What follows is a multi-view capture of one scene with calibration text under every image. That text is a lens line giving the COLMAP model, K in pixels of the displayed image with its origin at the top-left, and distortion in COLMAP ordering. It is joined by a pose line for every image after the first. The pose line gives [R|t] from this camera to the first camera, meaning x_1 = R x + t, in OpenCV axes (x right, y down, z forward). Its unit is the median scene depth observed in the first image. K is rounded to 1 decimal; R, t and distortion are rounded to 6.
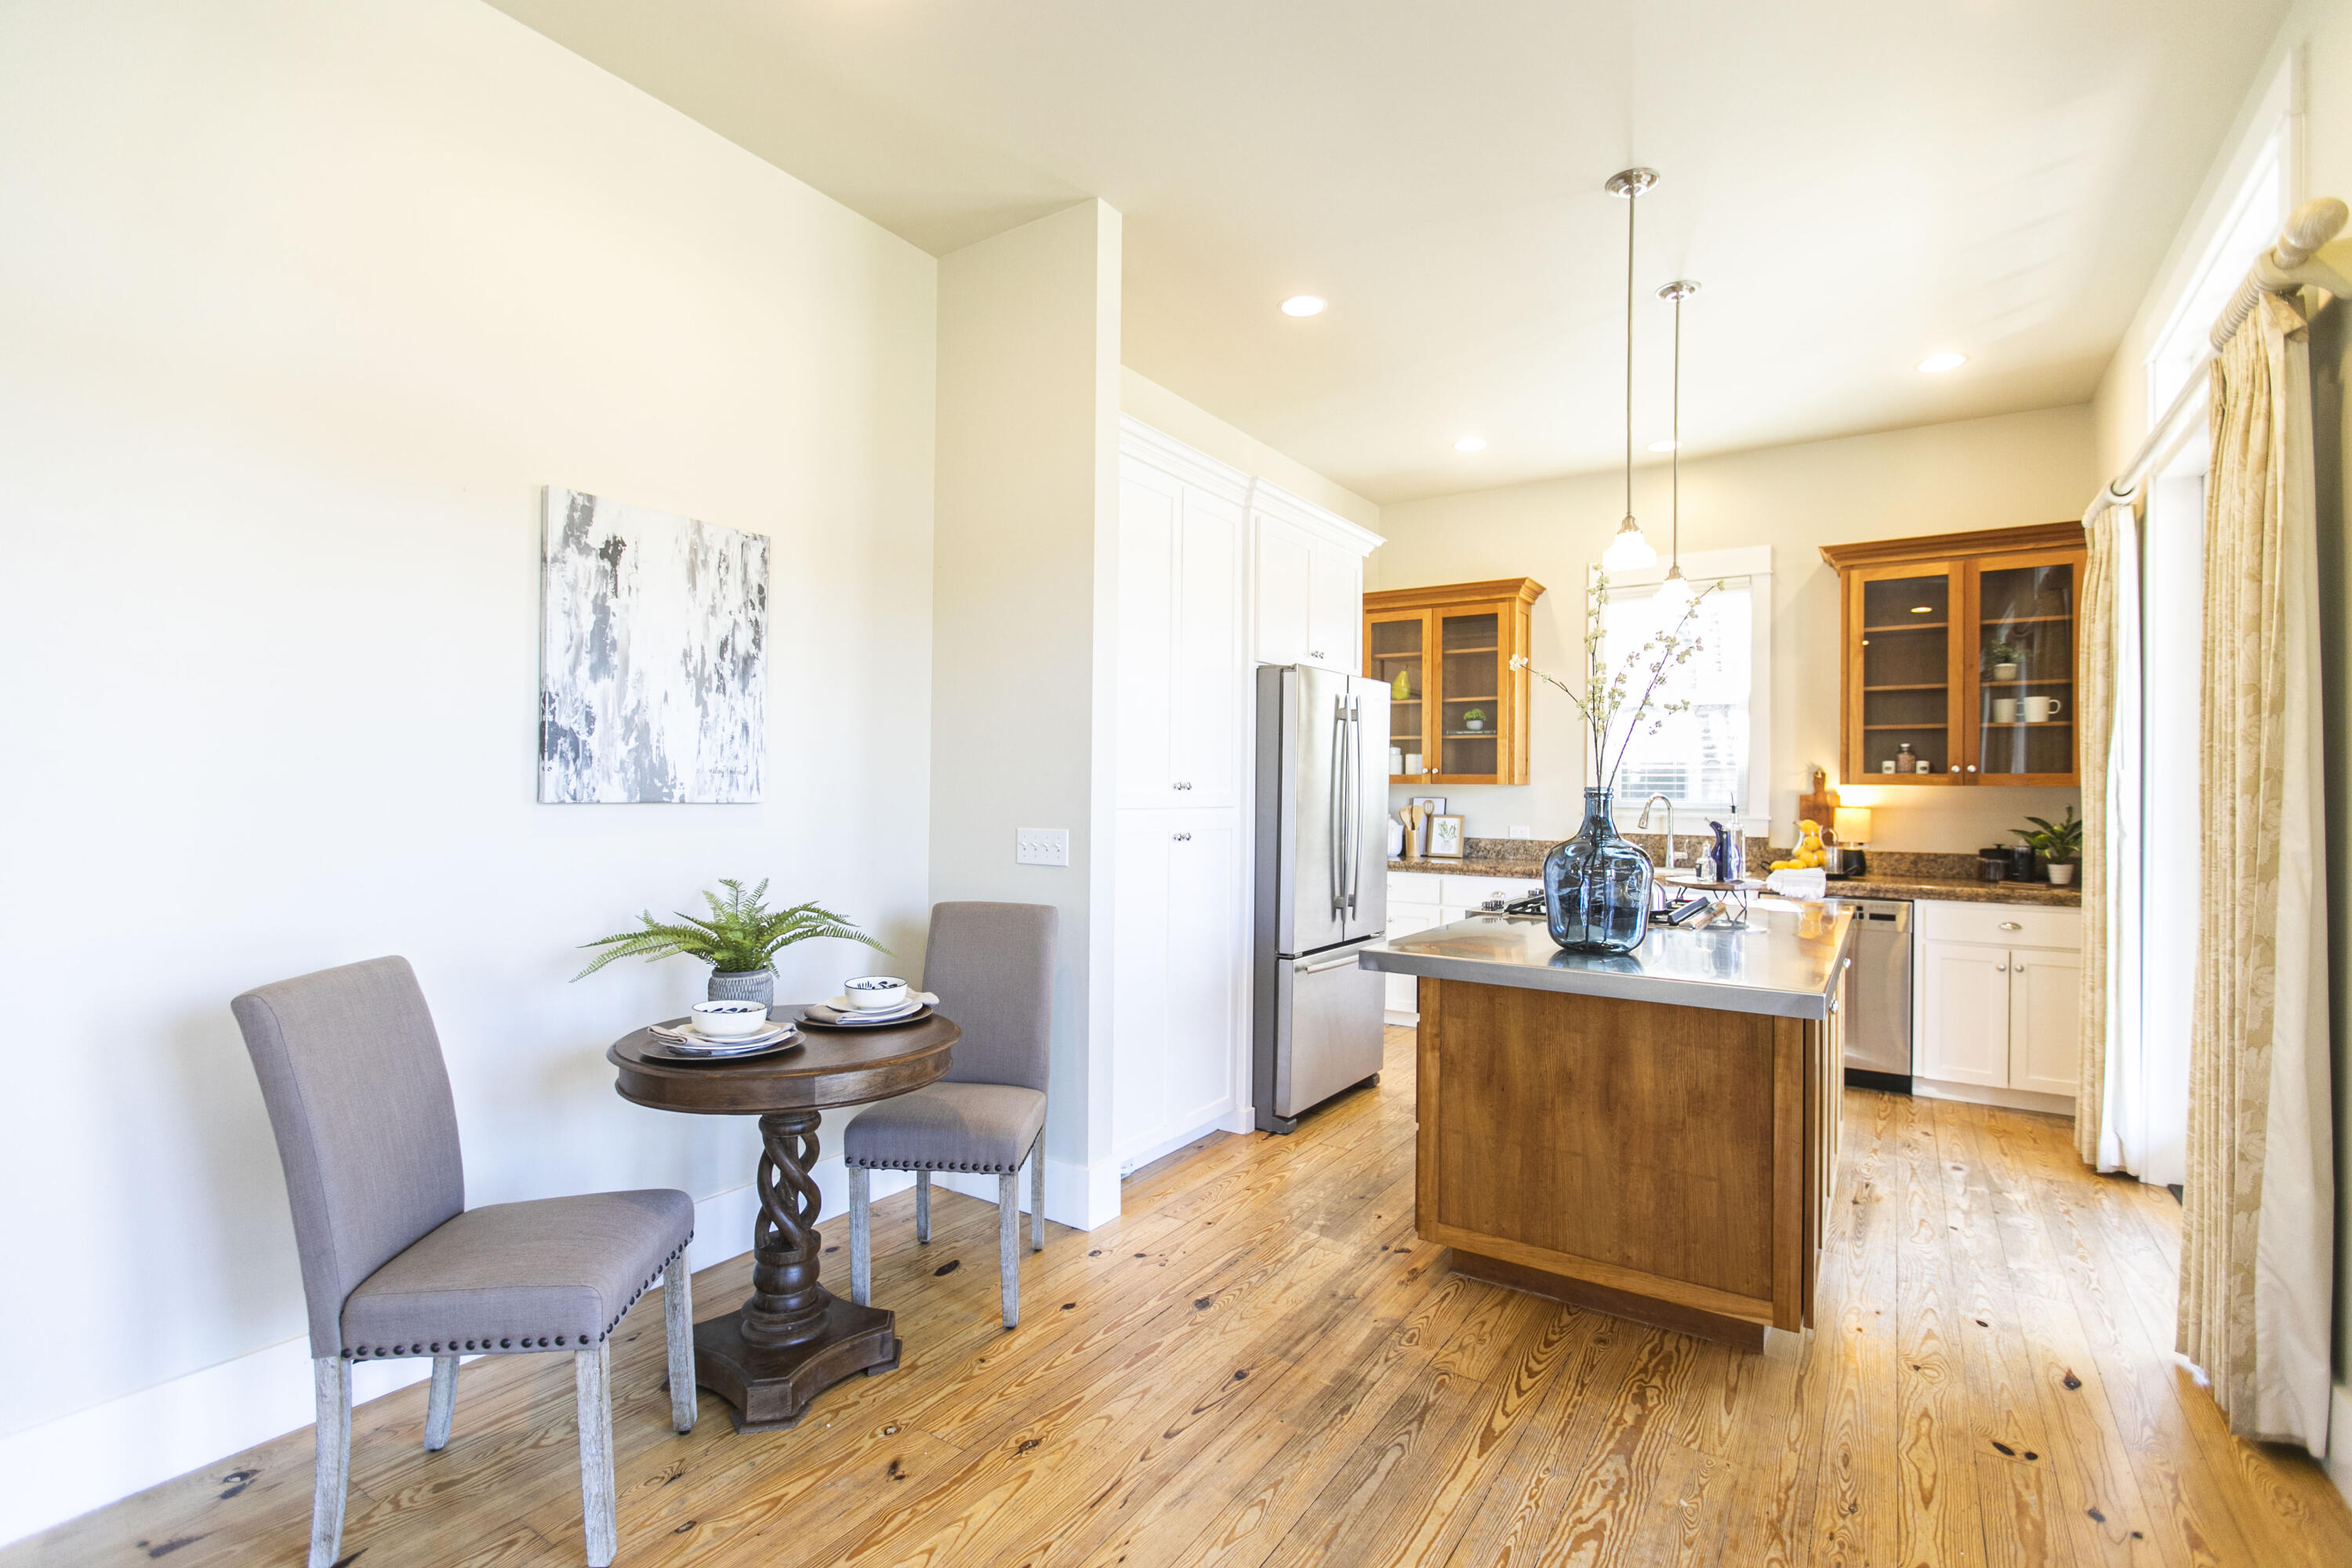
lens RADIAL K [[1075.6, 0, 1178.7], [0, 1075.6, 783.7], [0, 0, 1]] dist [-0.005020, -0.001323]
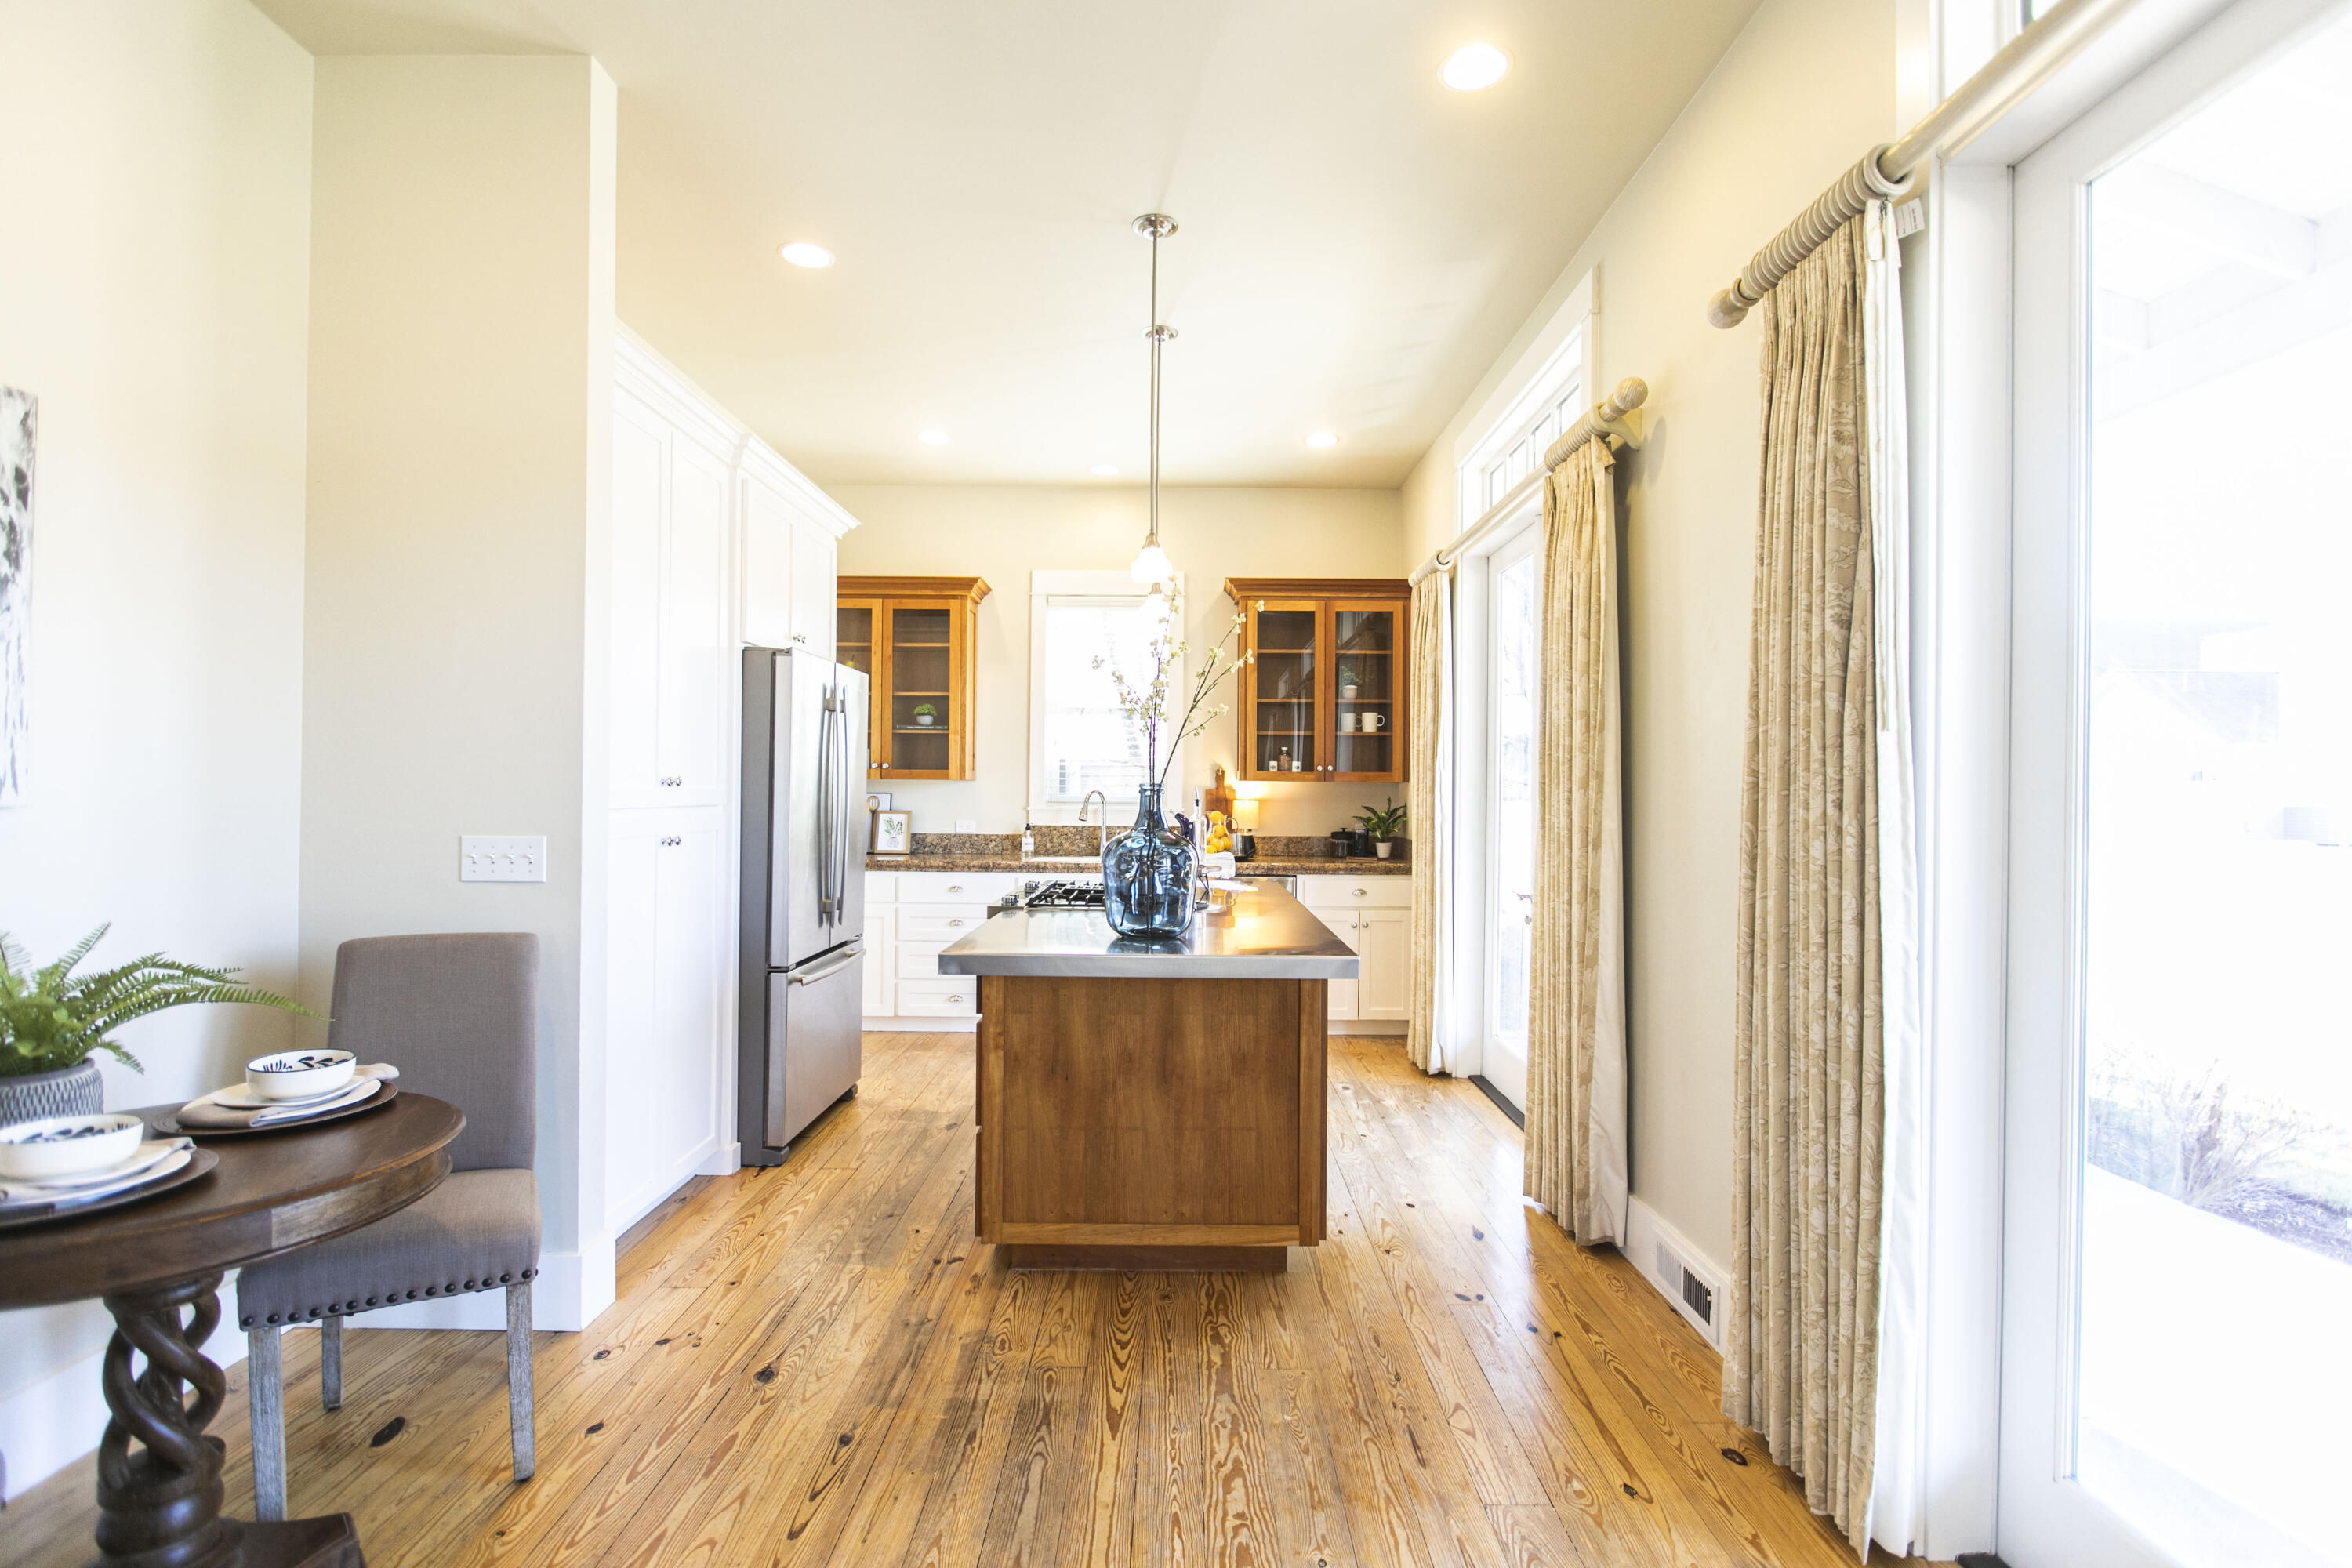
lens RADIAL K [[1075.6, 0, 1176.4], [0, 1075.6, 783.7], [0, 0, 1]] dist [-0.005020, -0.001323]
pose [[0.832250, 0.000329, 0.554400, -0.124504], [-0.003118, 0.999987, 0.004086, -0.000729], [-0.554392, -0.005129, 0.832240, 0.062263]]
